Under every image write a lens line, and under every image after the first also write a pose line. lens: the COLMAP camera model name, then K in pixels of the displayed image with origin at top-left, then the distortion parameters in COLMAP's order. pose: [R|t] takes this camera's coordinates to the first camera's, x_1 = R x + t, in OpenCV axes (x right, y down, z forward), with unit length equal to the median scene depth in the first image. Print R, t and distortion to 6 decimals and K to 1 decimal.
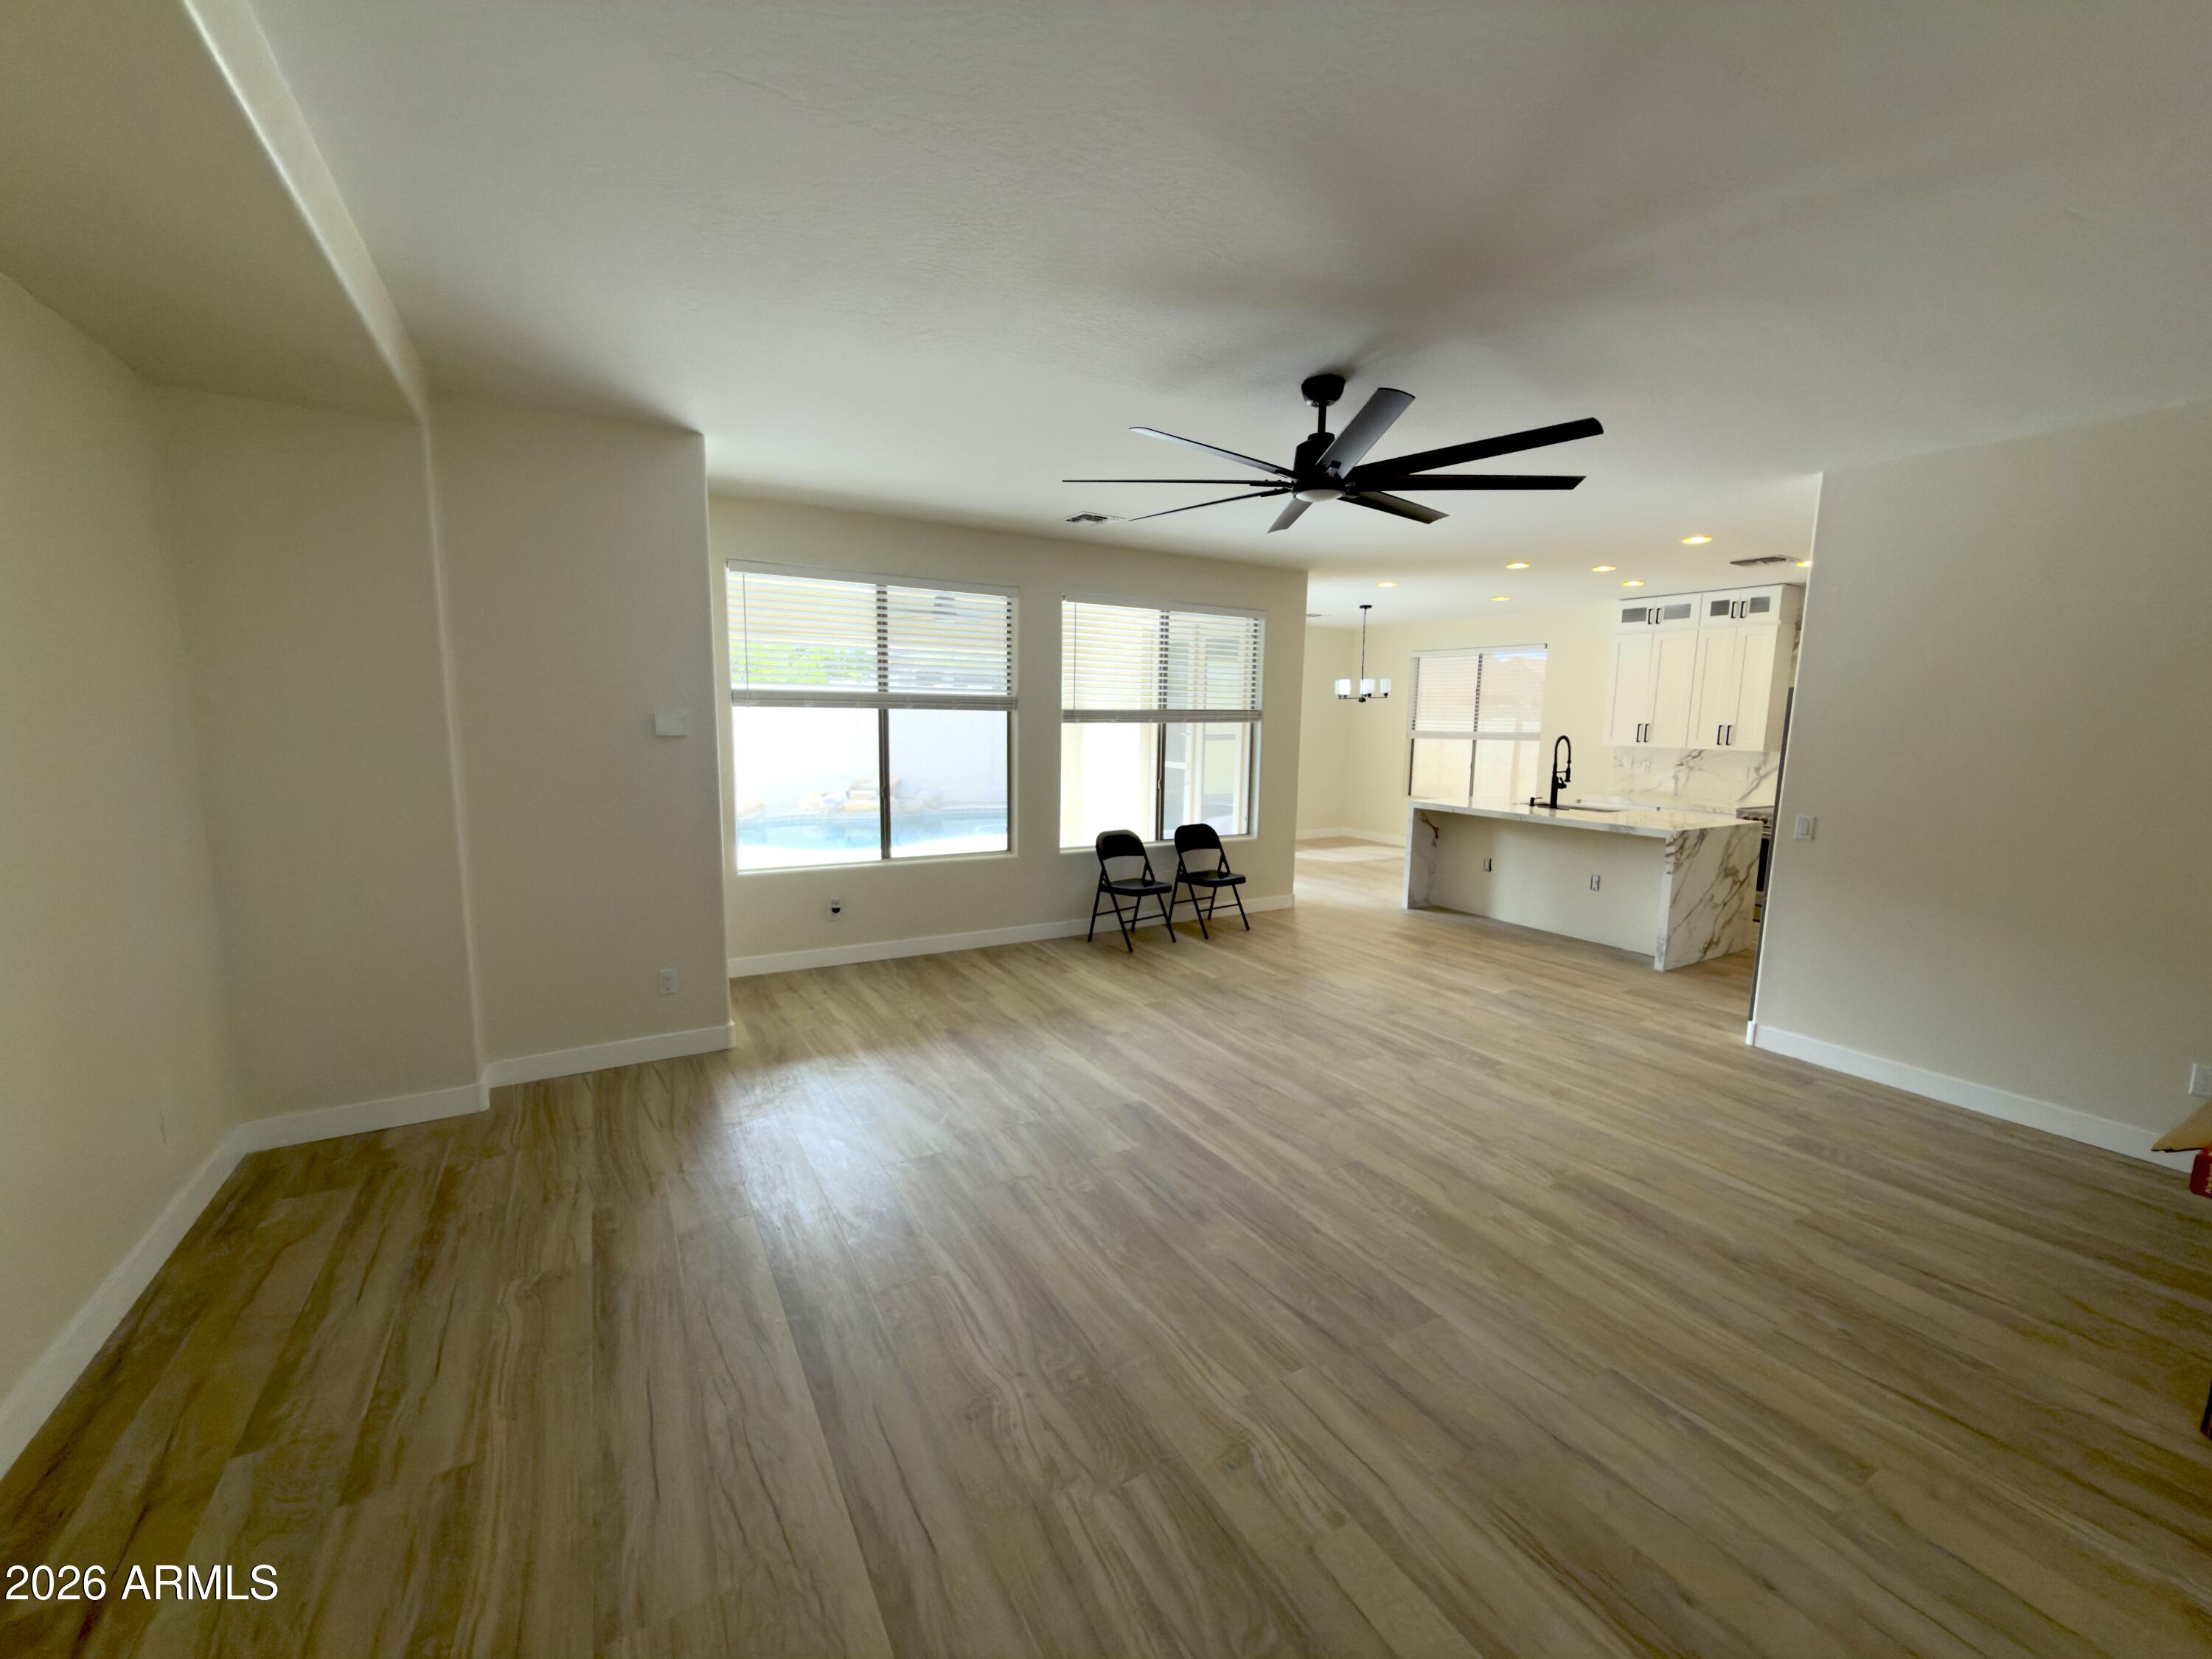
lens RADIAL K [[881.4, 0, 1115.6], [0, 881.4, 826.3], [0, 0, 1]] dist [0.002563, -0.001628]
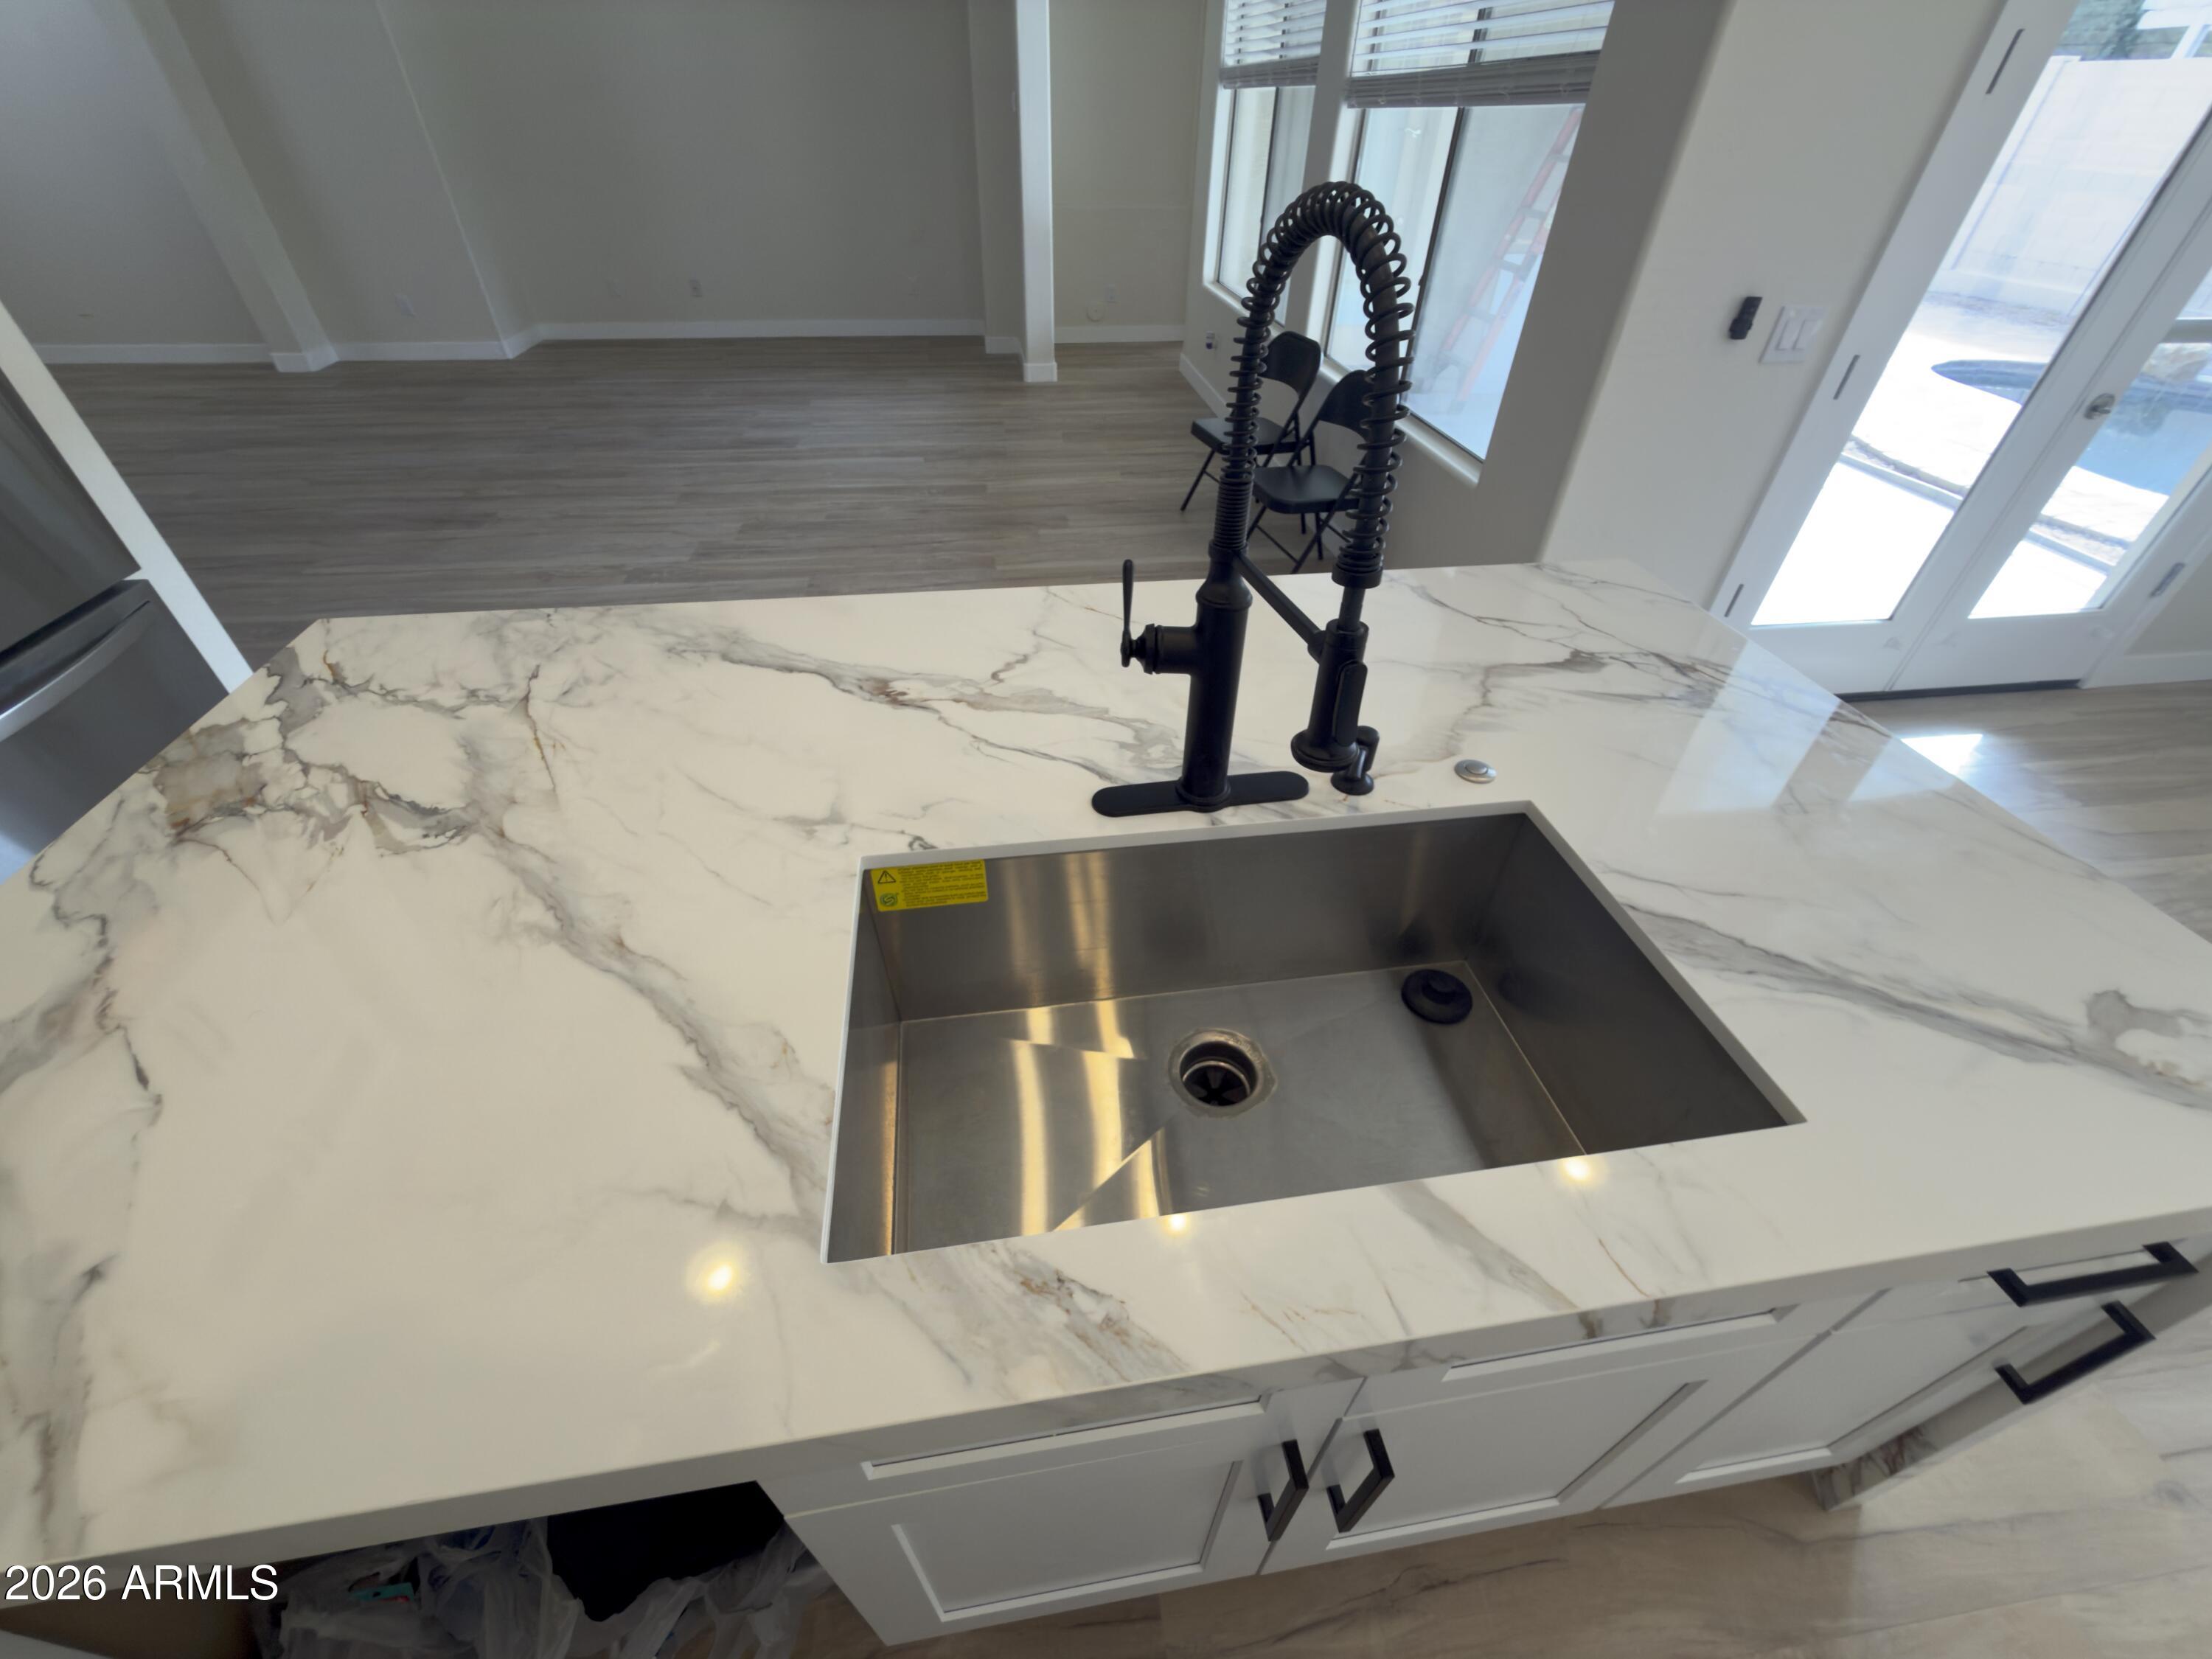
lens RADIAL K [[881.4, 0, 1108.4], [0, 881.4, 829.8], [0, 0, 1]] dist [0.002563, -0.001628]
pose [[-0.389734, 0.567300, -0.725451, 0.752254], [-0.140987, 0.741699, 0.655748, -0.135294], [0.910072, 0.357846, -0.209083, 1.256081]]
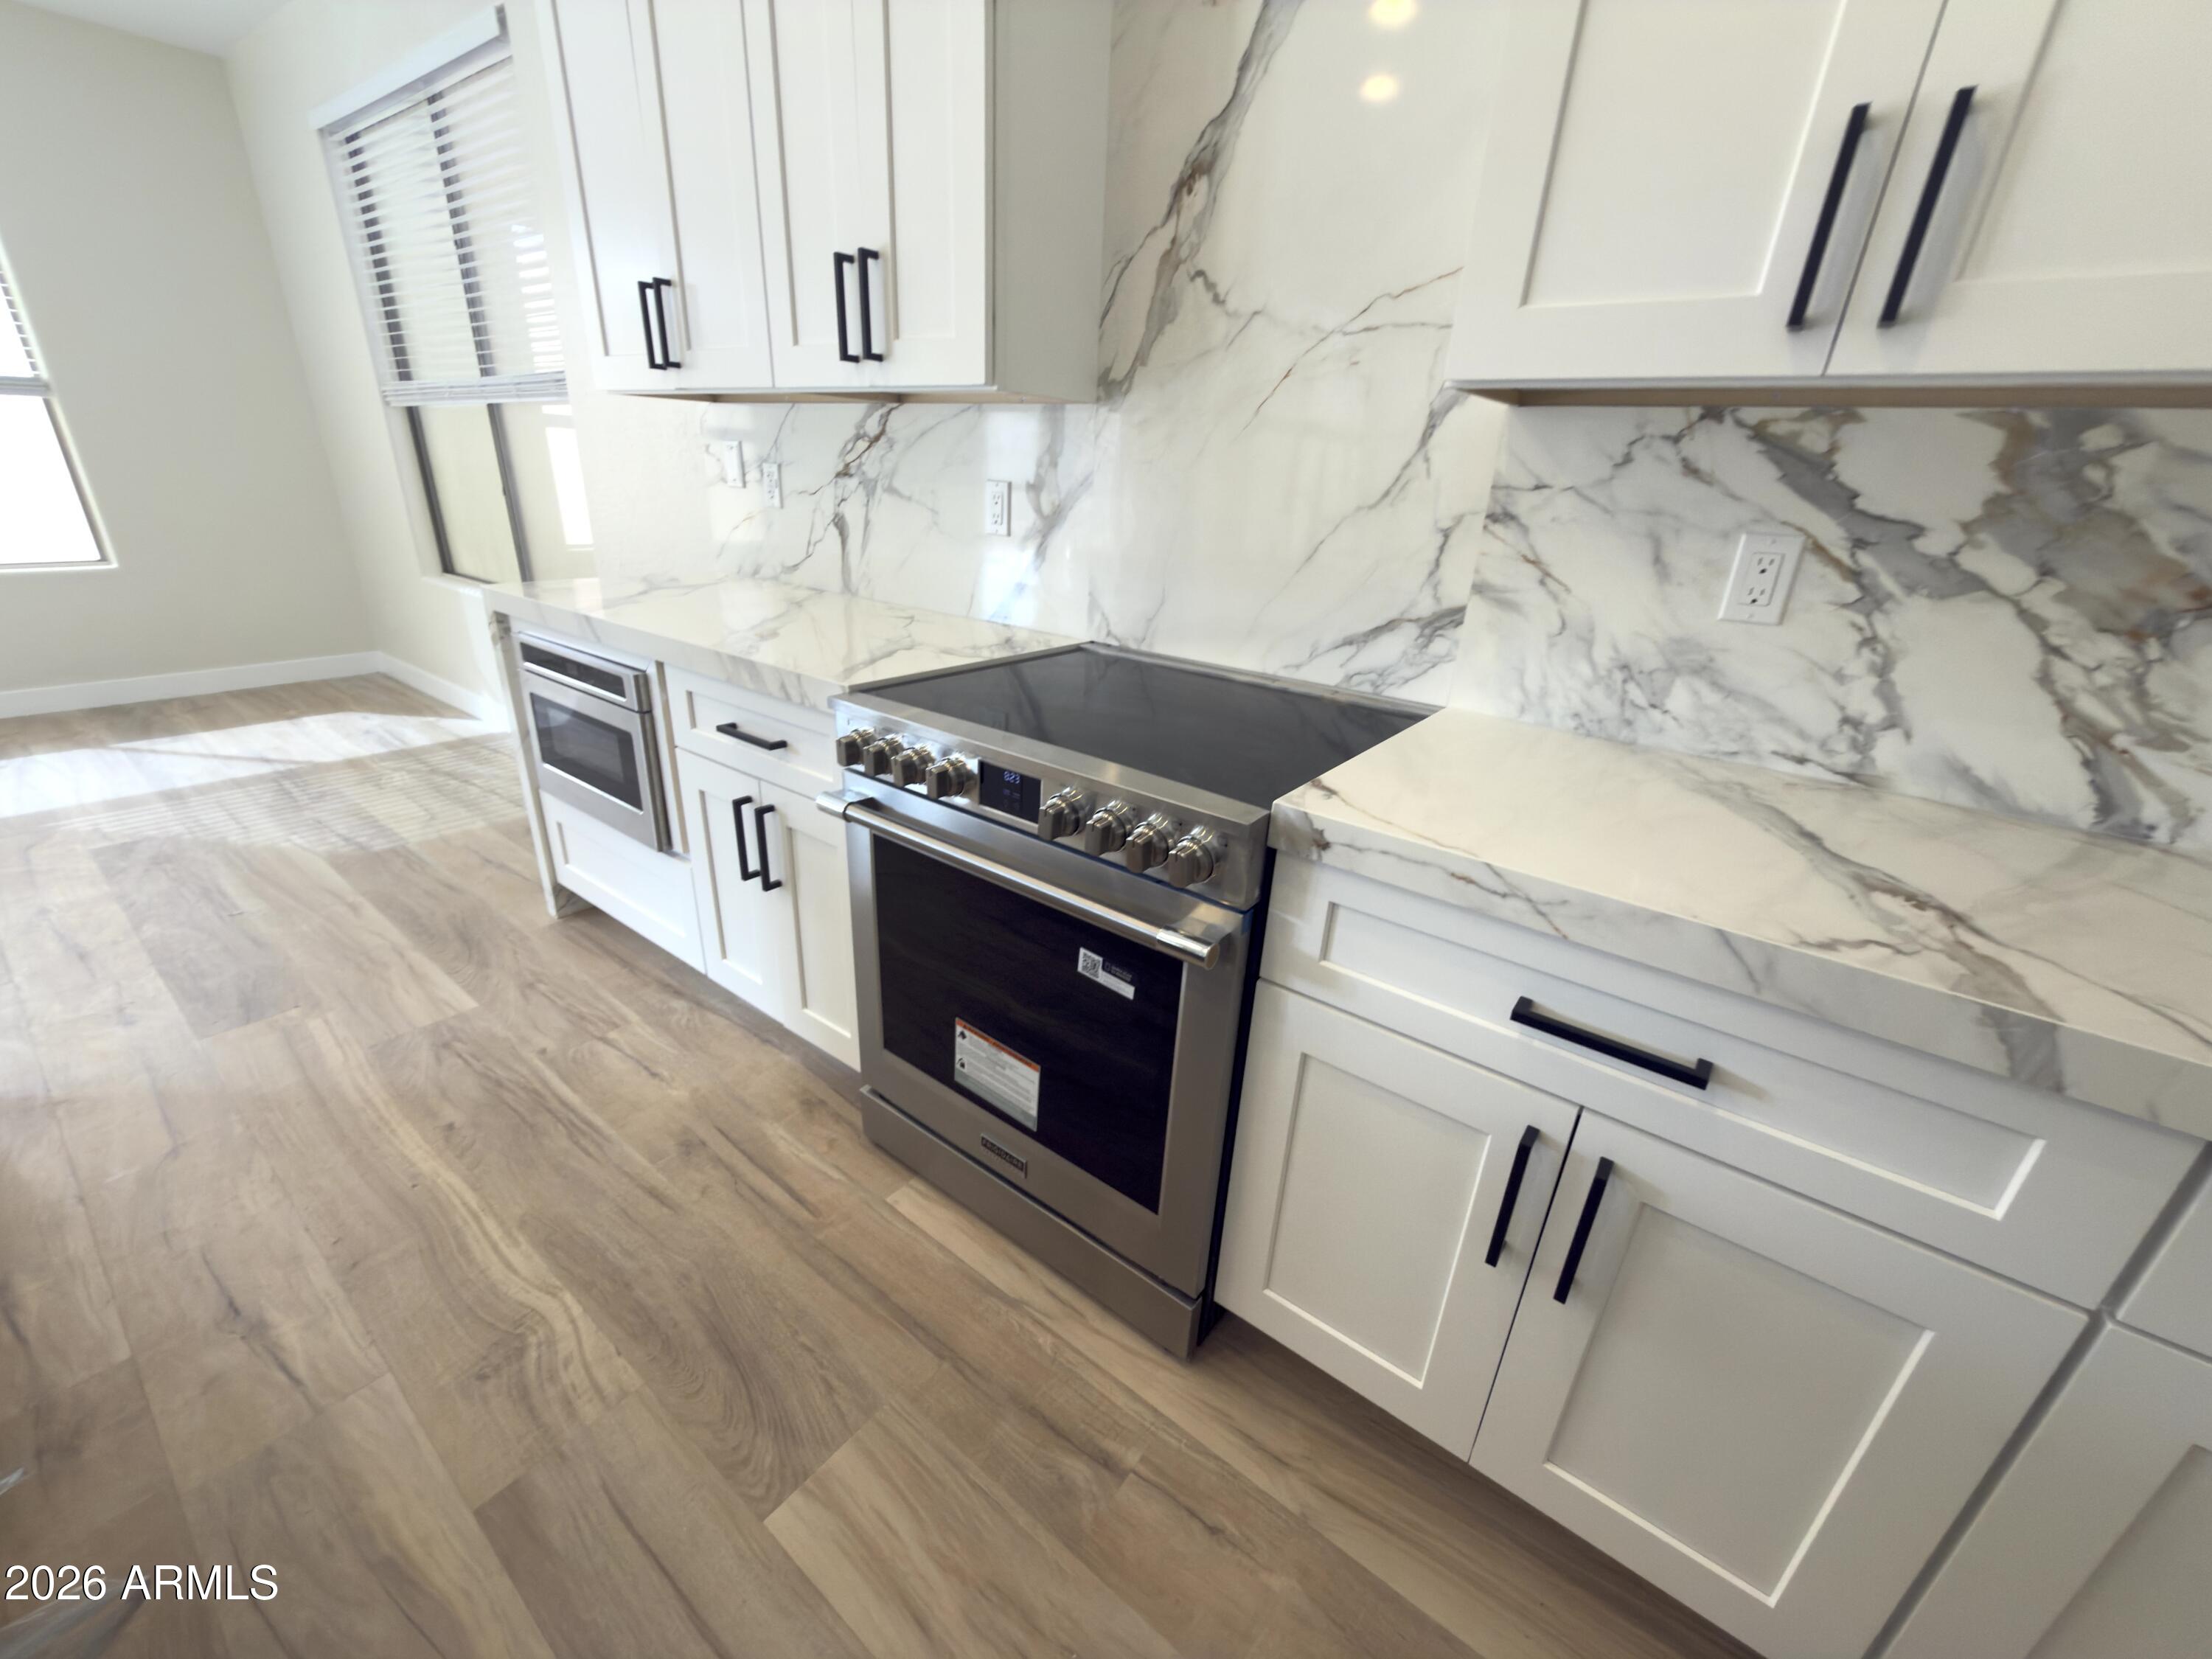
lens RADIAL K [[881.4, 0, 1112.2], [0, 881.4, 833.6], [0, 0, 1]] dist [0.002563, -0.001628]
pose [[0.925625, -0.119164, 0.359192, 0.893482], [0.015814, 0.960482, 0.277894, -0.055616], [-0.378112, -0.251545, 0.890930, 1.036686]]
